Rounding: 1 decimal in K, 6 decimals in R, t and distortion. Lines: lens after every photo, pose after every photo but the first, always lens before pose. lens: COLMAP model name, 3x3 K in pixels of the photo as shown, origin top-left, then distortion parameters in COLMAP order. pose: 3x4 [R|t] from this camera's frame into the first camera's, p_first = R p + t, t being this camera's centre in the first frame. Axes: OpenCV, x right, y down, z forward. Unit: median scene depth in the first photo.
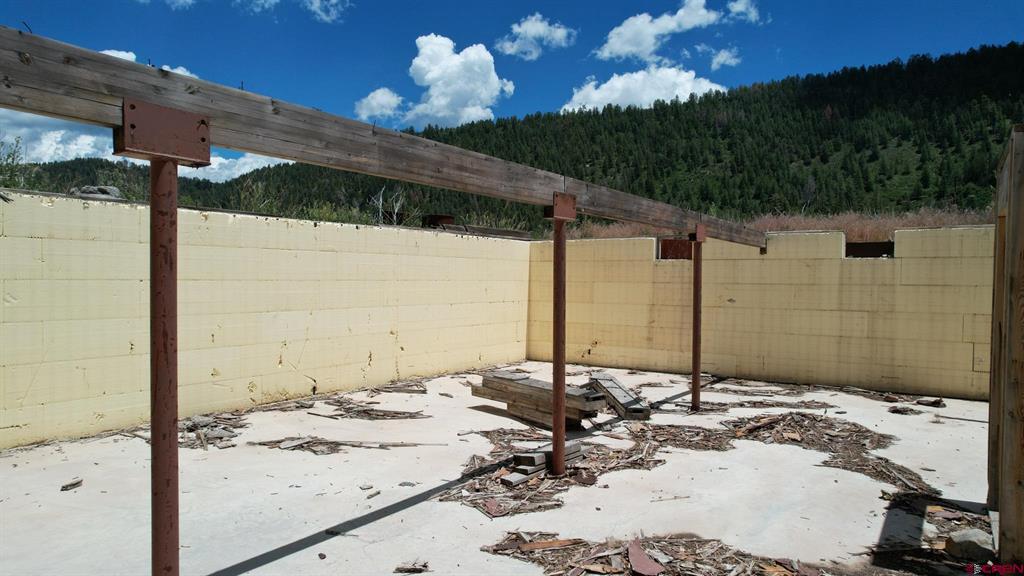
lens RADIAL K [[656.3, 0, 512.8], [0, 656.3, 292.5], [0, 0, 1]] dist [-0.085831, 0.084083]
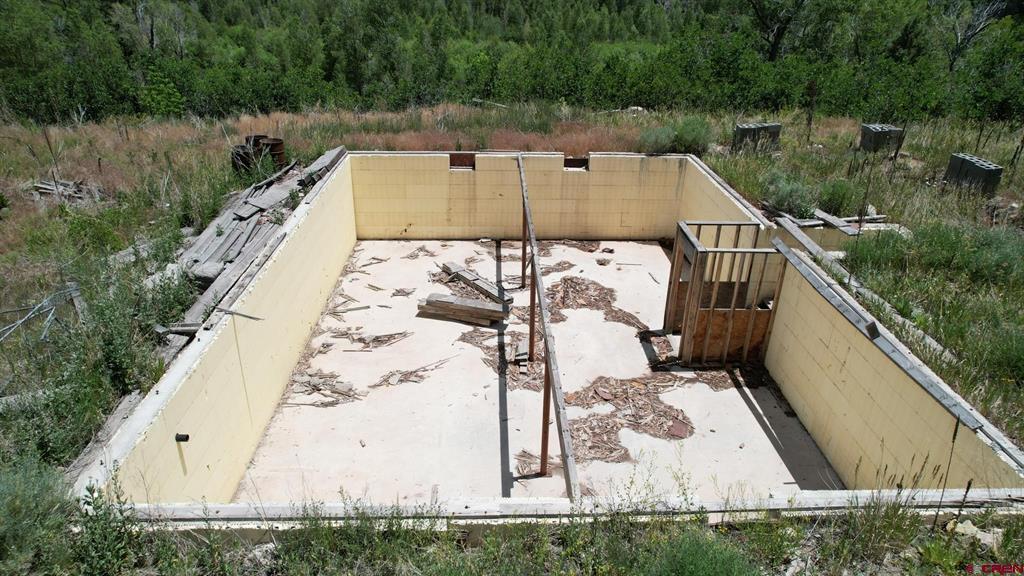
lens RADIAL K [[656.3, 0, 512.8], [0, 656.3, 292.5], [0, 0, 1]] dist [-0.085831, 0.084083]
pose [[0.803670, -0.256444, 0.536983, -0.663378], [0.000210, 0.902501, 0.430688, -0.536693], [-0.595075, -0.346019, 0.725367, -0.337213]]
